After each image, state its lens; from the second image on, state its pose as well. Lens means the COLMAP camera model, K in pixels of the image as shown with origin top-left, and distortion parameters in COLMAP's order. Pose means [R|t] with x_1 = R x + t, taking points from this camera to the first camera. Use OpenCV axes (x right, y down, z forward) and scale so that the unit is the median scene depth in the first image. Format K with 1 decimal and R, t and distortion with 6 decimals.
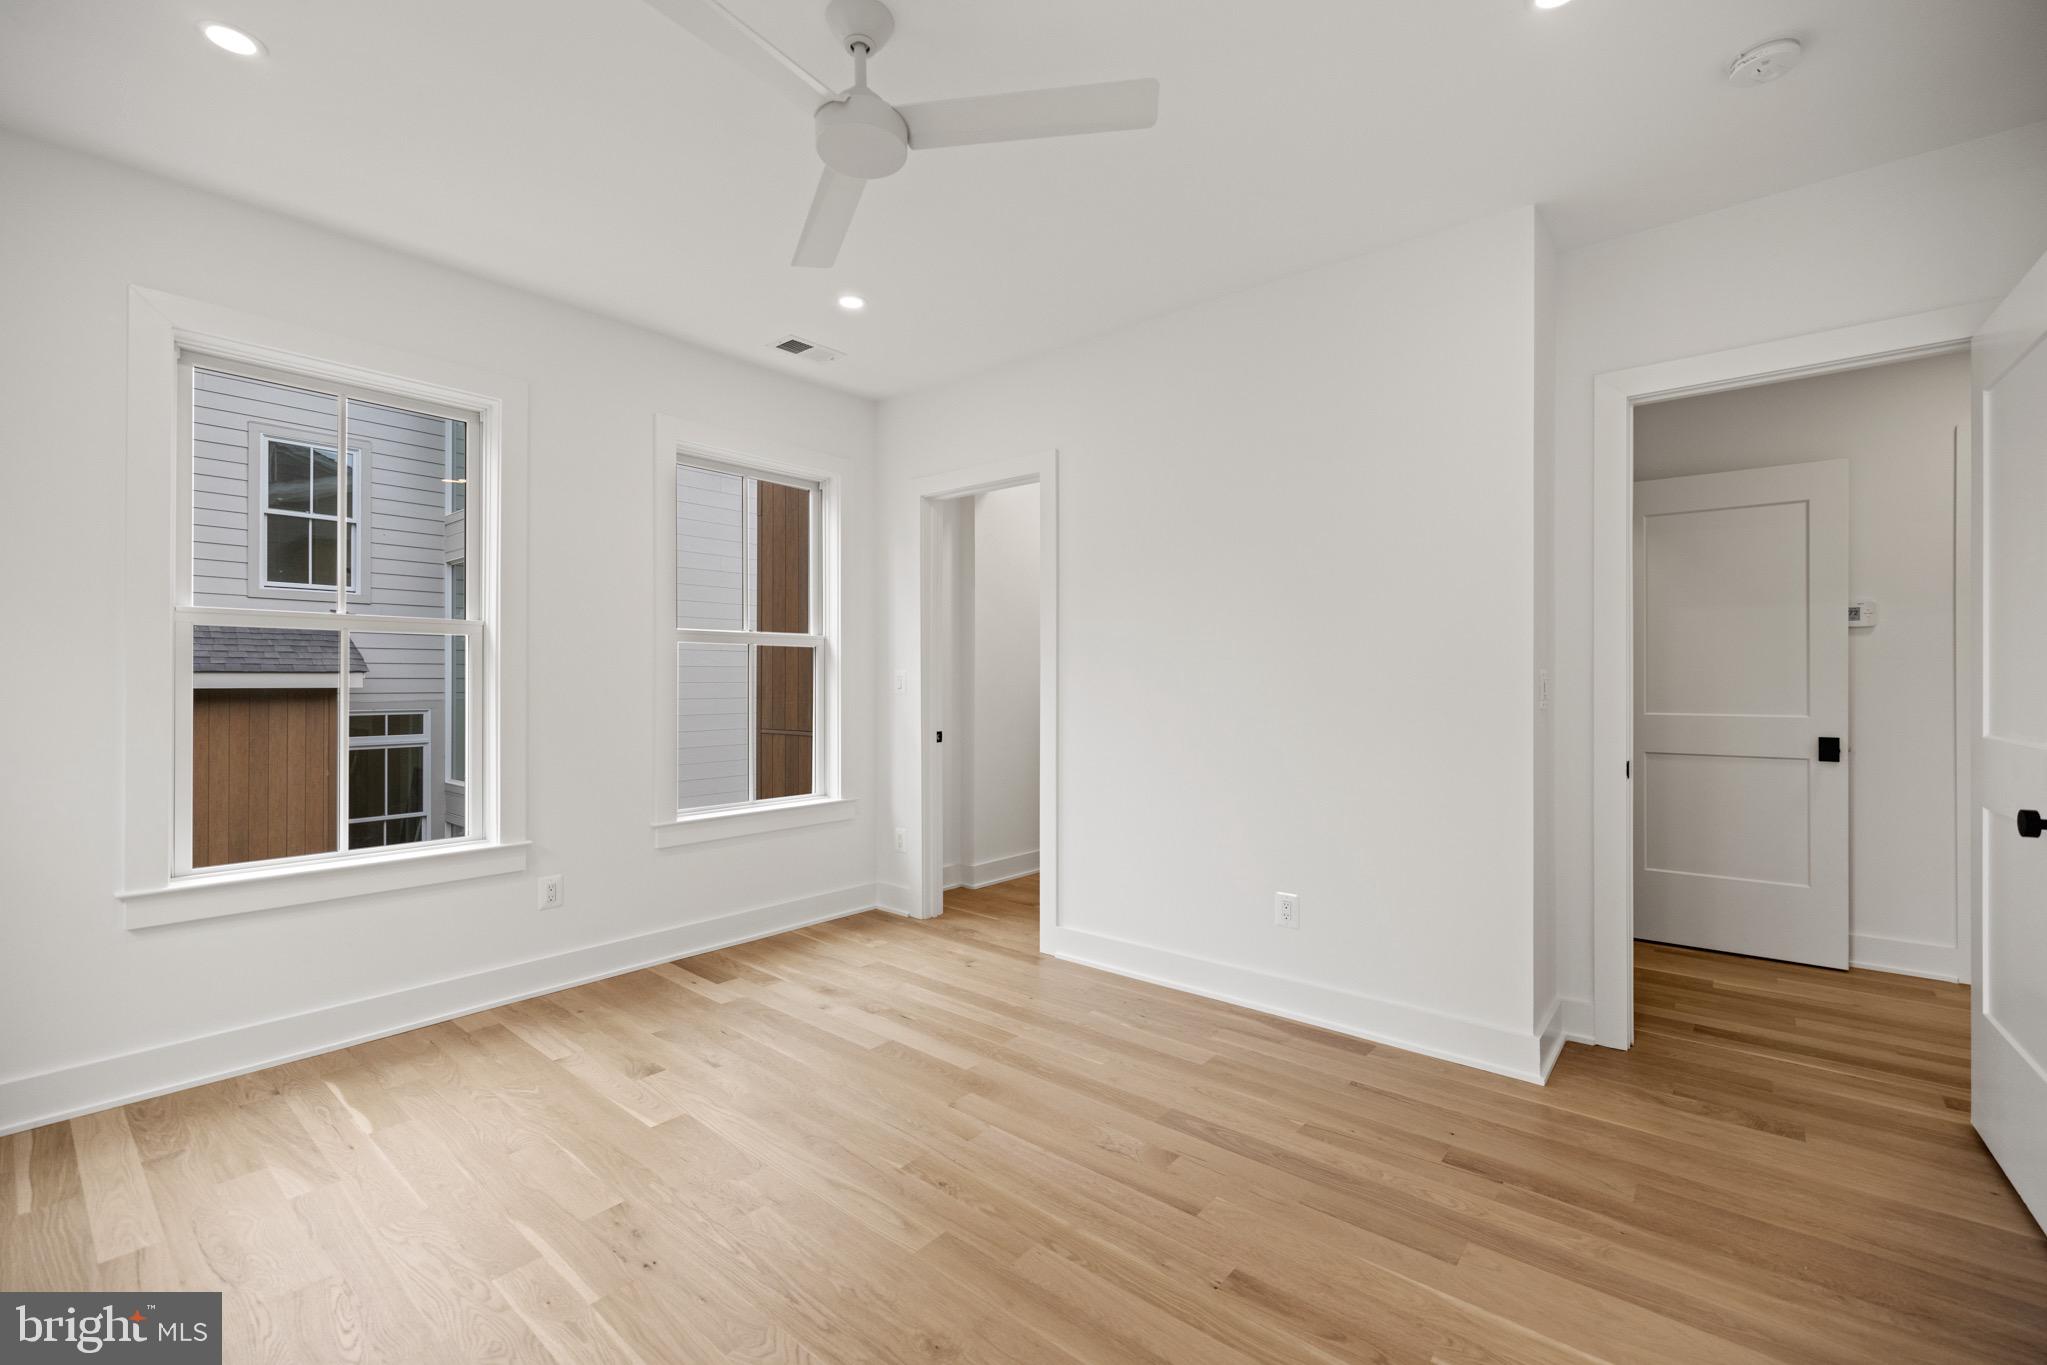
lens RADIAL K [[863.0, 0, 1013.6], [0, 863.0, 676.6], [0, 0, 1]] dist [0.001715, -0.000083]
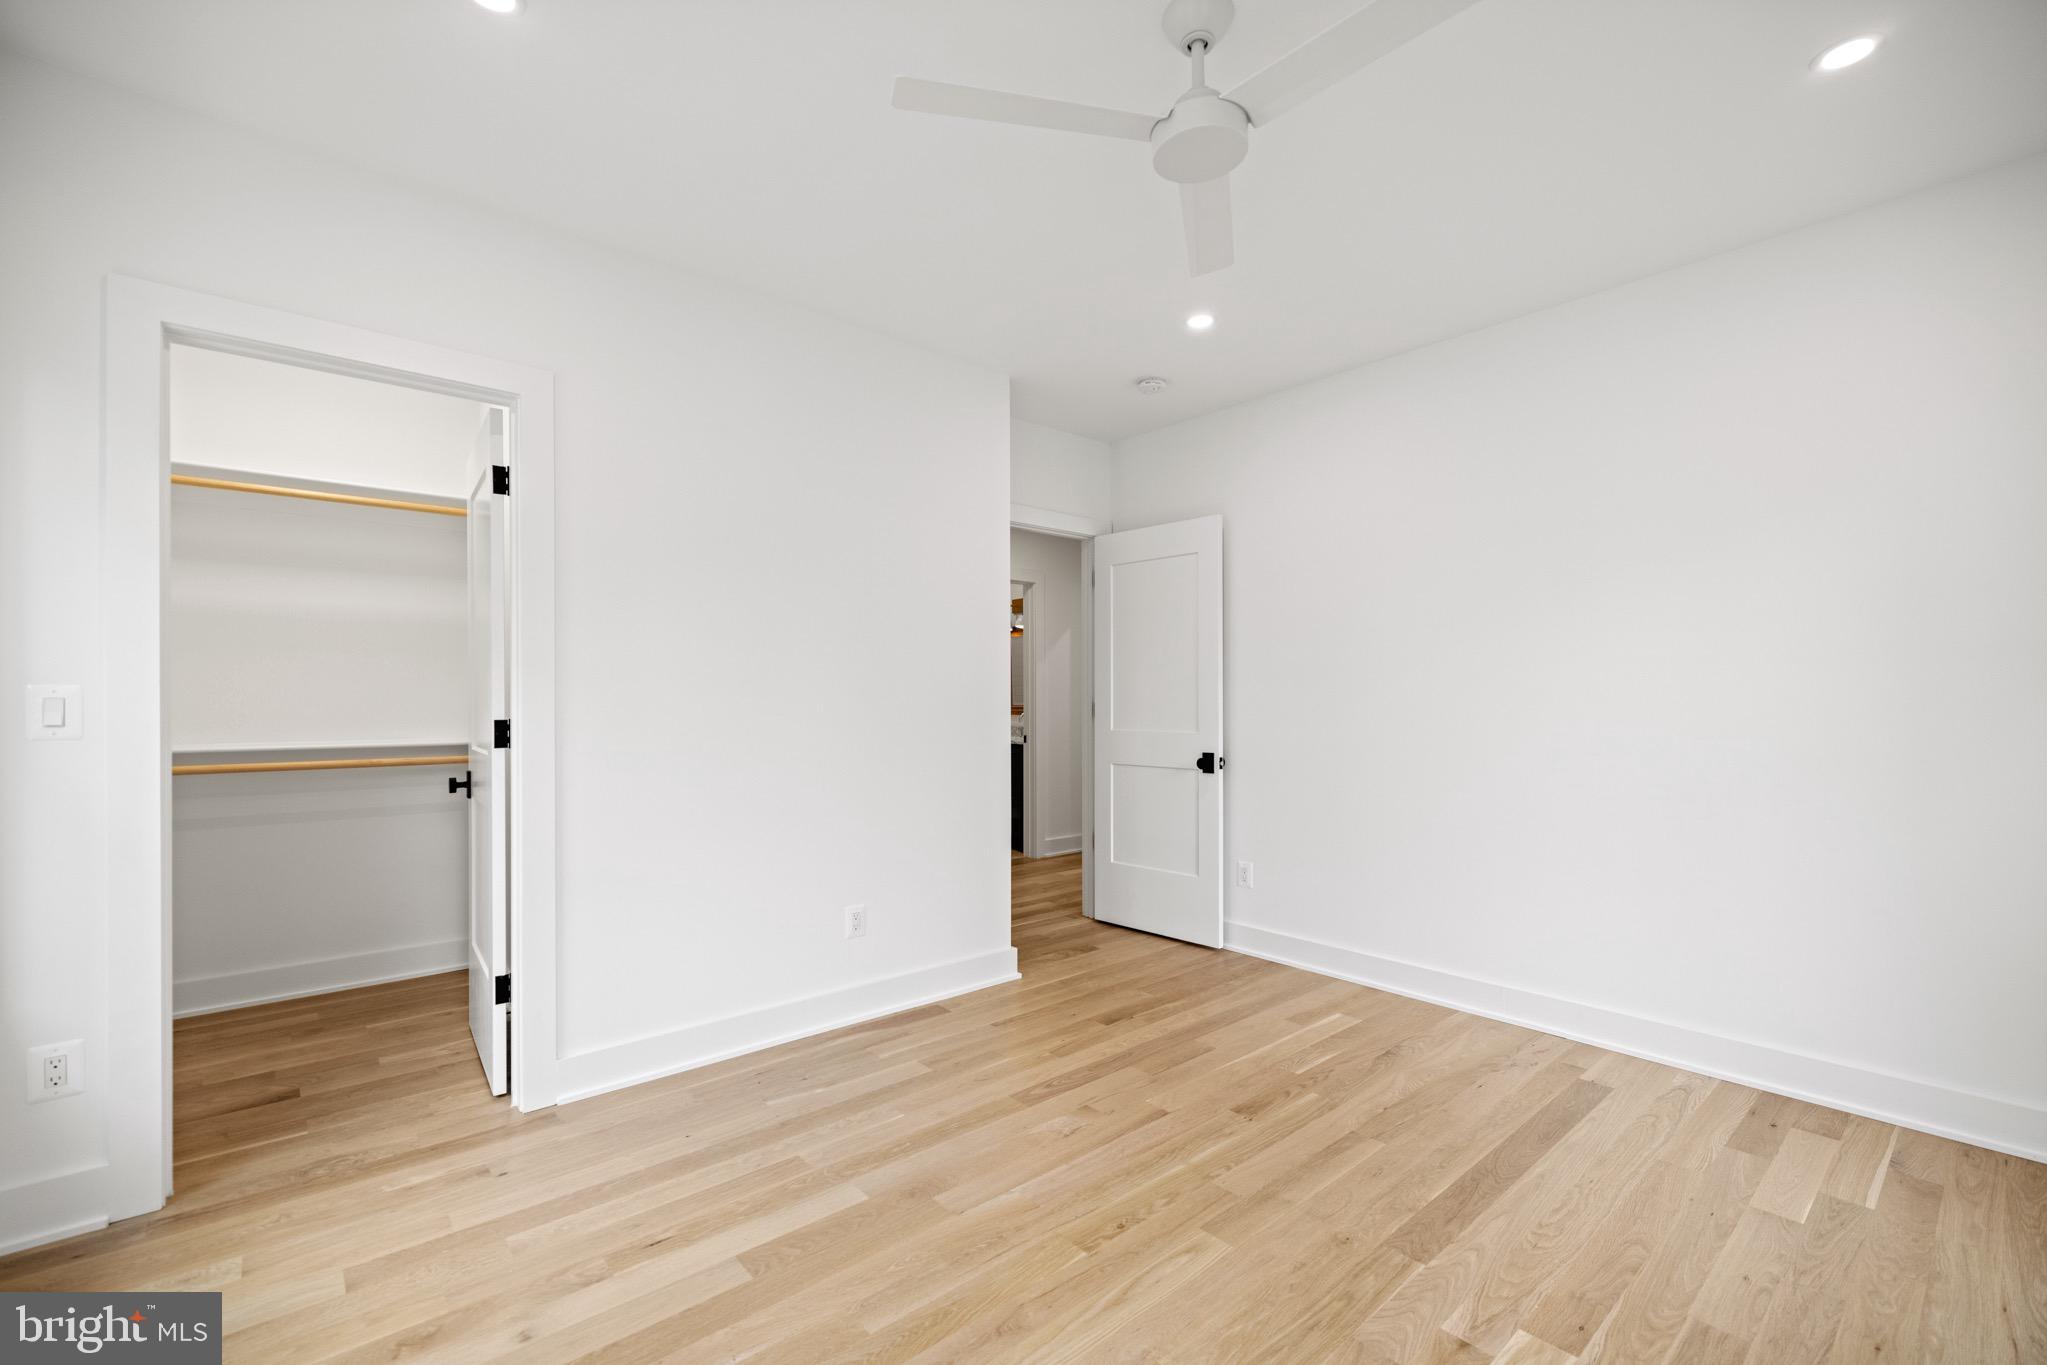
lens RADIAL K [[863.0, 0, 1013.6], [0, 863.0, 676.6], [0, 0, 1]] dist [0.001715, -0.000083]
pose [[0.163002, 0.028332, 0.986219, -0.728635], [-0.000818, 0.999591, -0.028581, -0.000009], [-0.986625, 0.003852, 0.162959, 0.650711]]
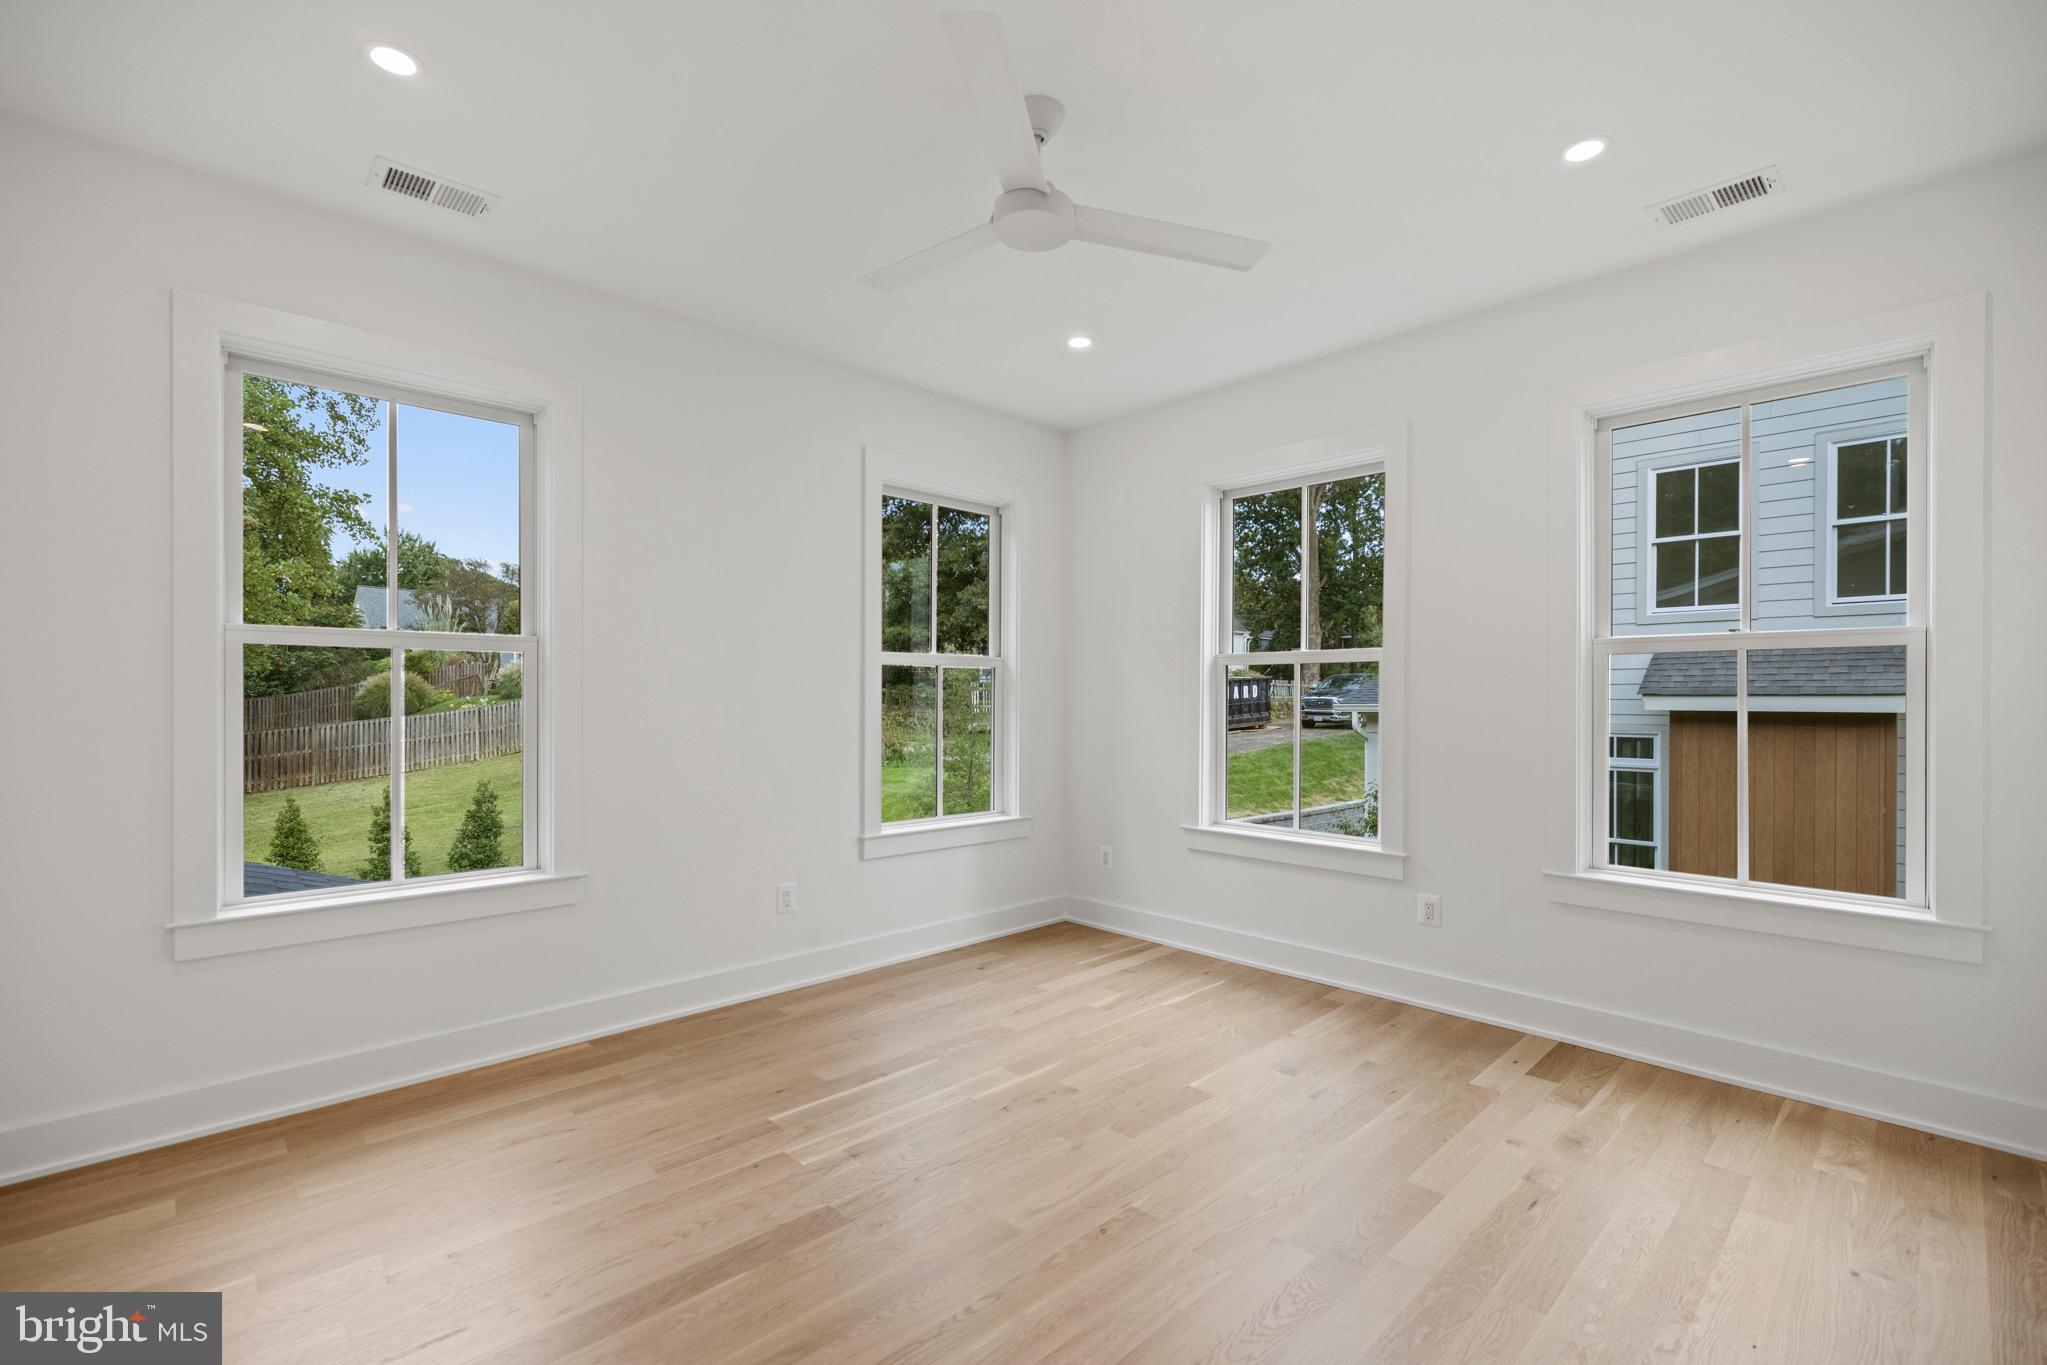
lens RADIAL K [[905.1, 0, 1018.7], [0, 905.1, 705.8], [0, 0, 1]] dist [-0.003301, -0.000309]
pose [[-0.093891, 0.007297, -0.995556, 0.615608], [-0.002254, 0.999969, 0.007542, 0.003644], [0.995580, 0.002952, -0.093872, 0.678248]]
